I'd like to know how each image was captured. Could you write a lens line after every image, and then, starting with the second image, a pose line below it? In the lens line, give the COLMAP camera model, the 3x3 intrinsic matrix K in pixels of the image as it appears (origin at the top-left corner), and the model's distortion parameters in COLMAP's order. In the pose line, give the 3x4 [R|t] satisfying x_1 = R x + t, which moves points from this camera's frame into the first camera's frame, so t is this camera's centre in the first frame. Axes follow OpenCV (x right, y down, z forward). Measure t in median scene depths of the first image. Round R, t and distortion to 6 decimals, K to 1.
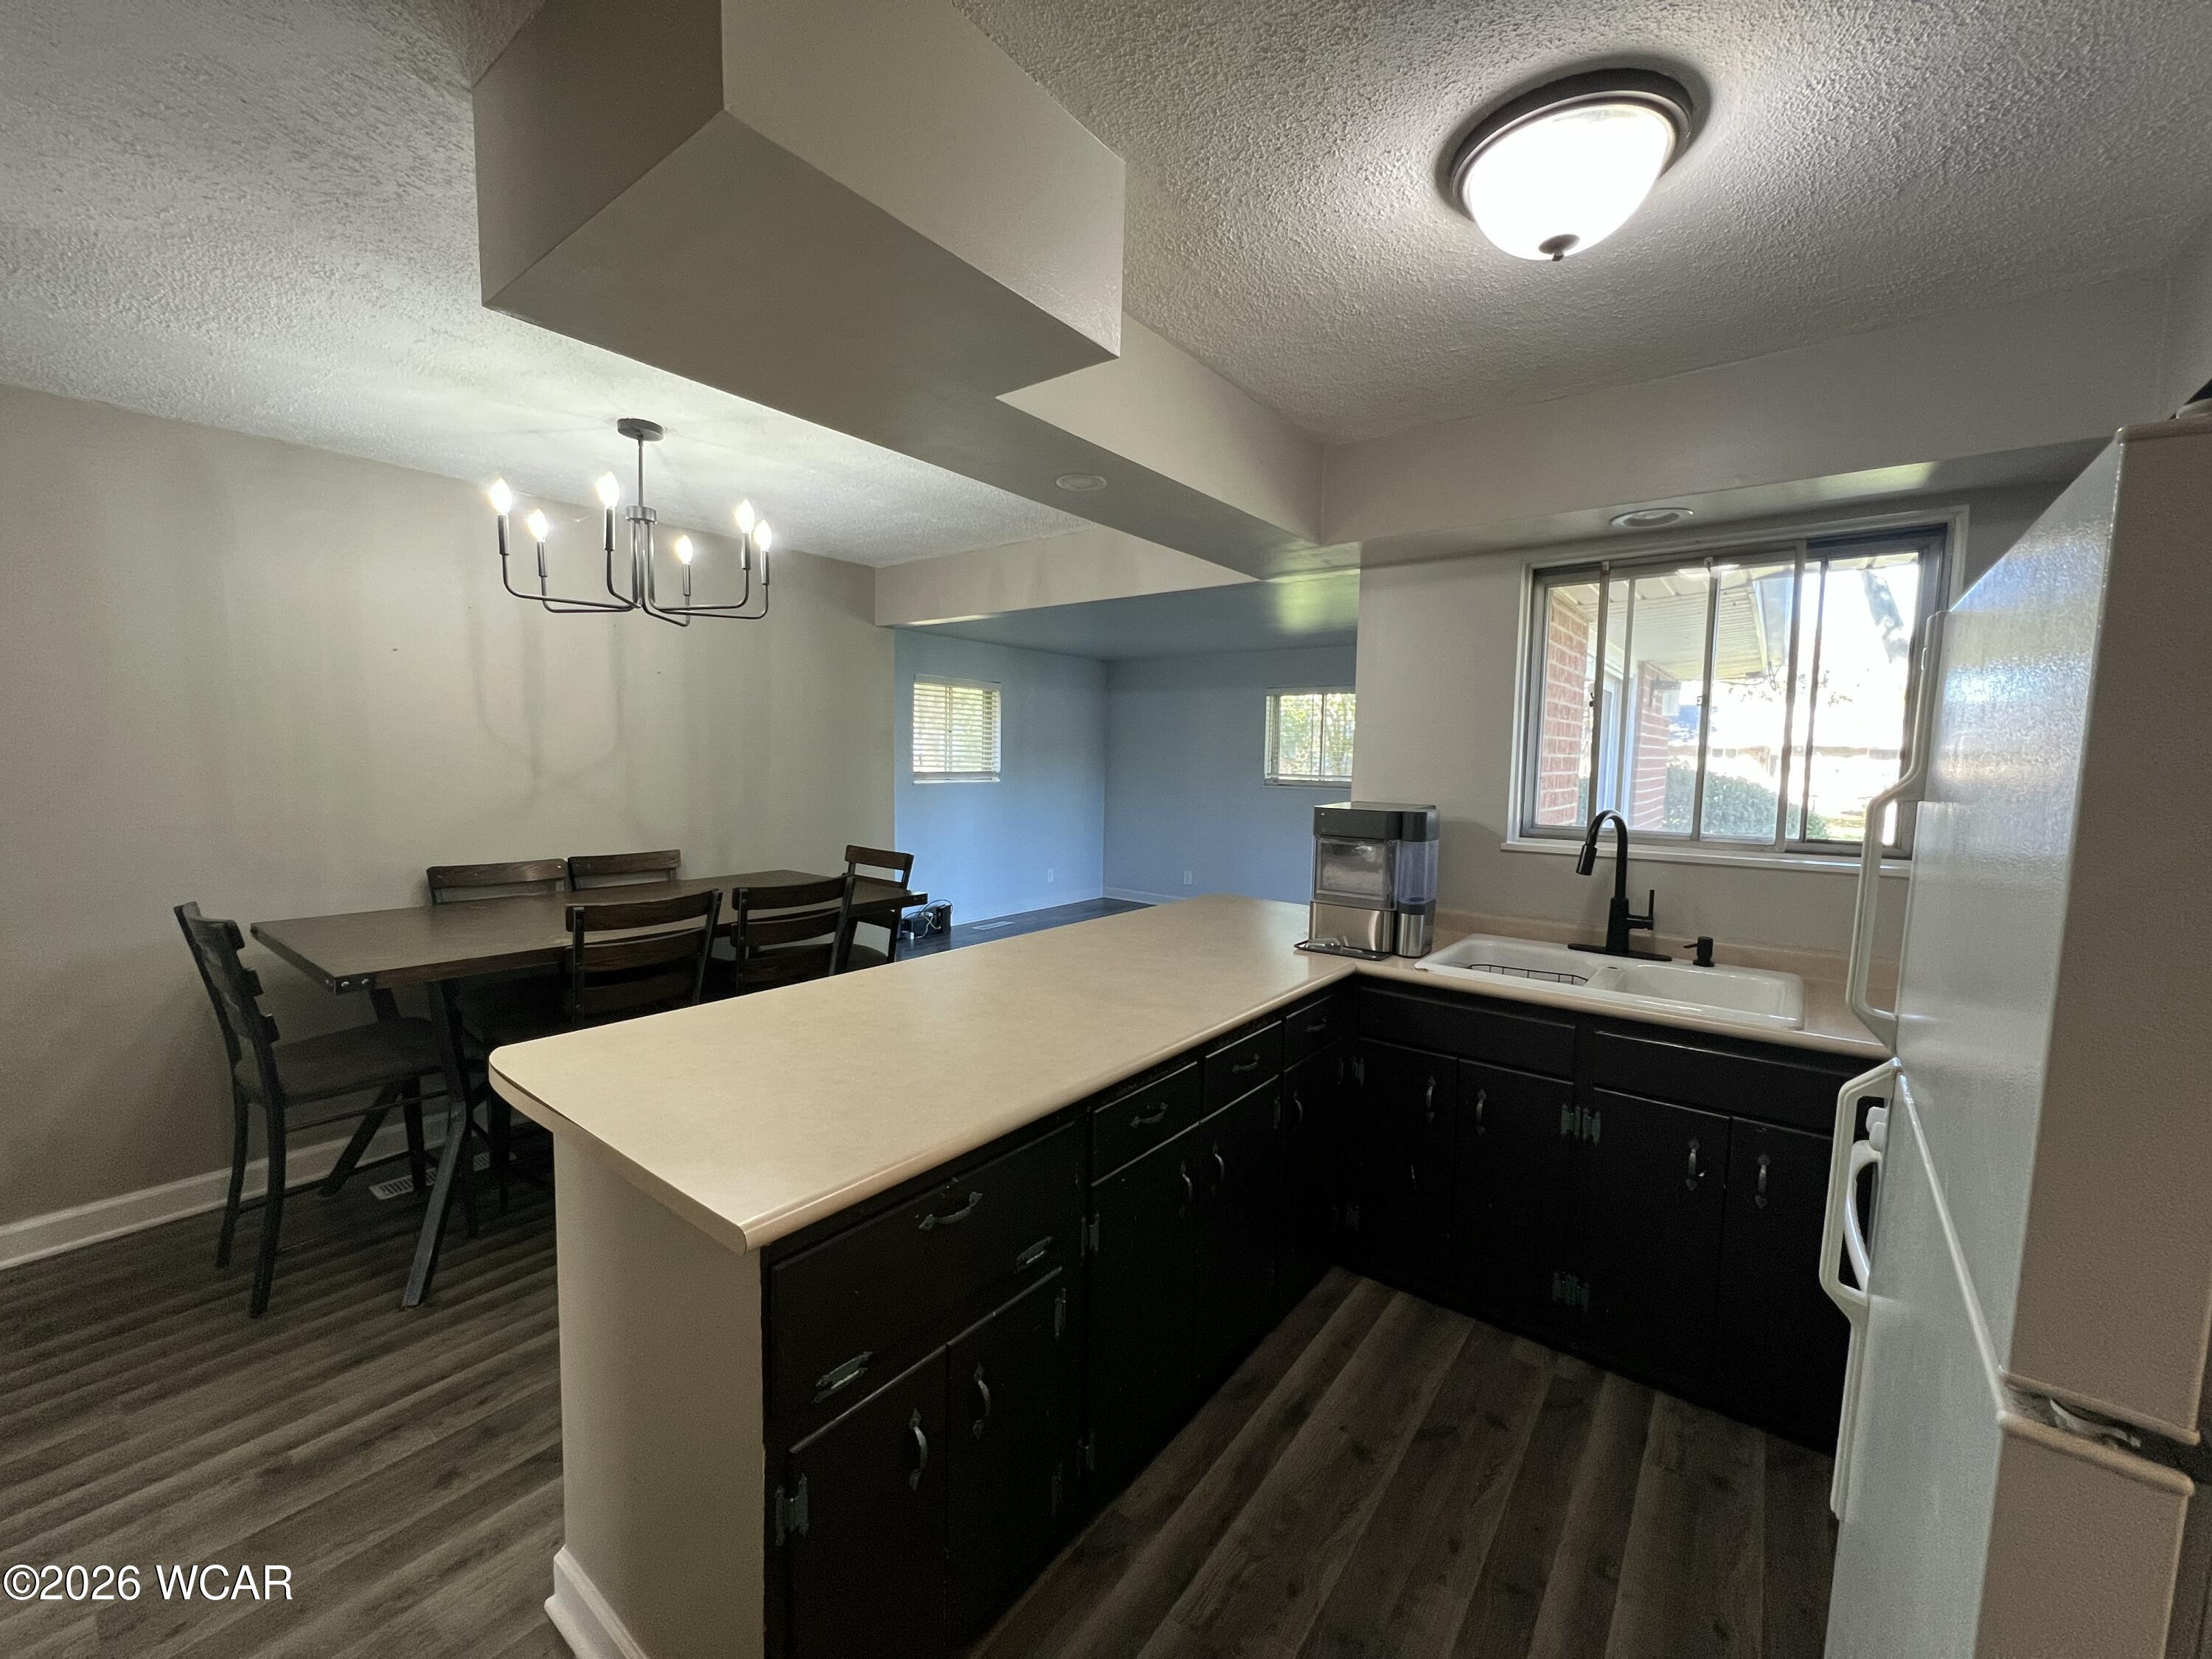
lens RADIAL K [[889.0, 0, 1100.8], [0, 889.0, 831.6], [0, 0, 1]] dist [0.000635, -0.000209]
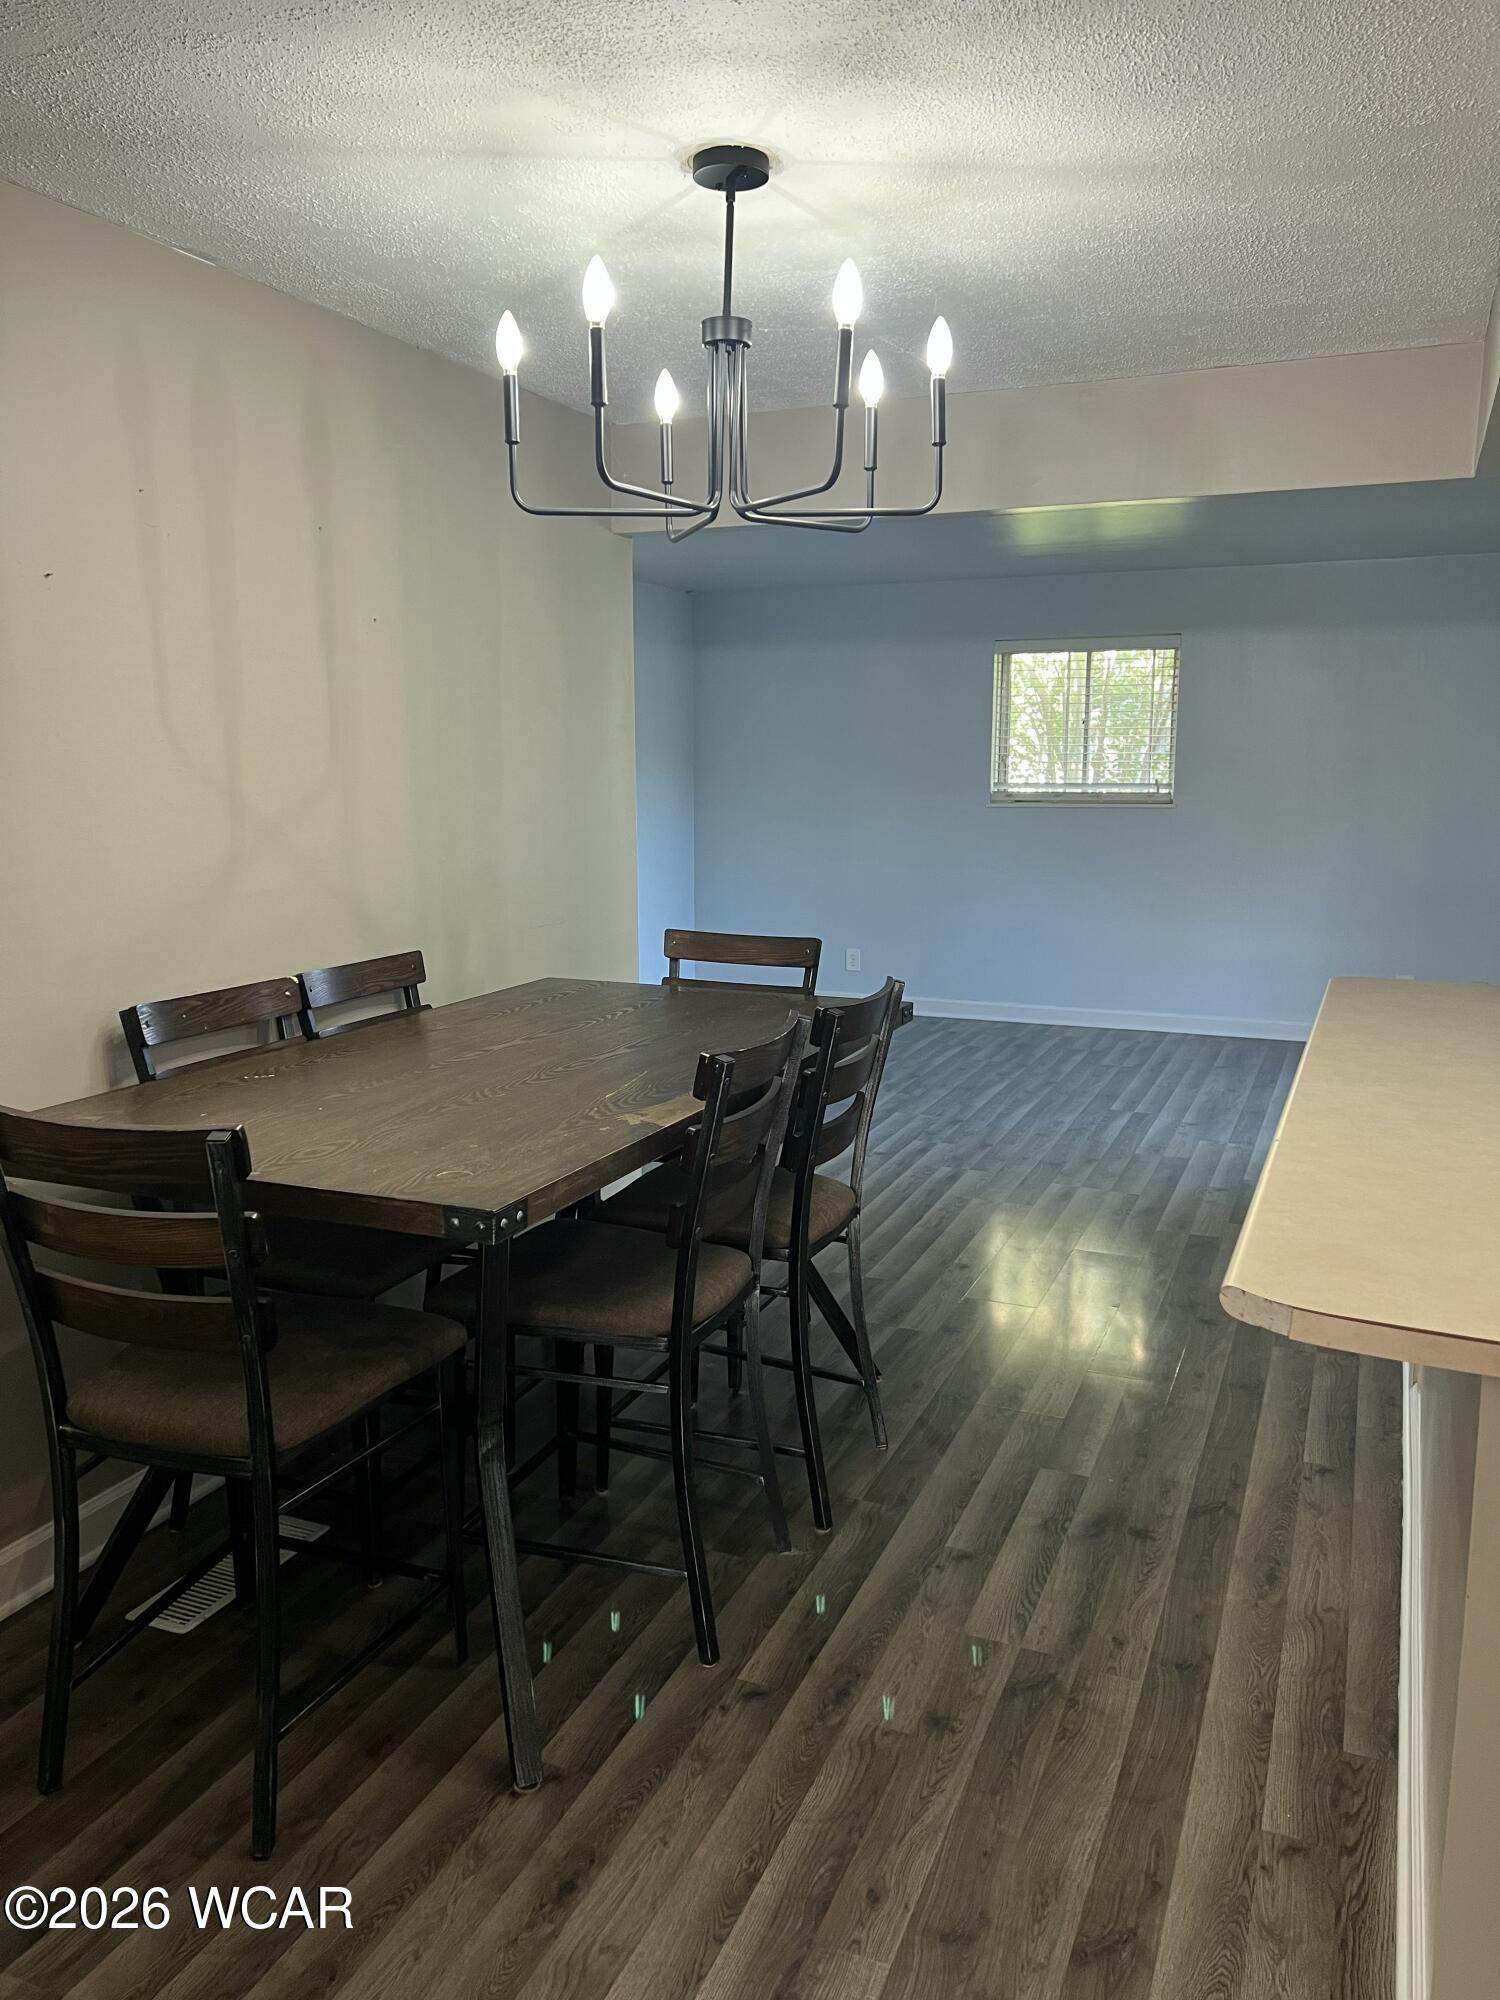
lens RADIAL K [[1514.5, 0, 750.0], [0, 1514.5, 1000.0], [0, 0, 1]] dist [0.068934, -0.097809]
pose [[0.966008, -0.058200, 0.251877, -0.508630], [0.038779, 0.995927, 0.081398, -0.017284], [-0.255588, -0.068863, 0.964330, 0.044664]]
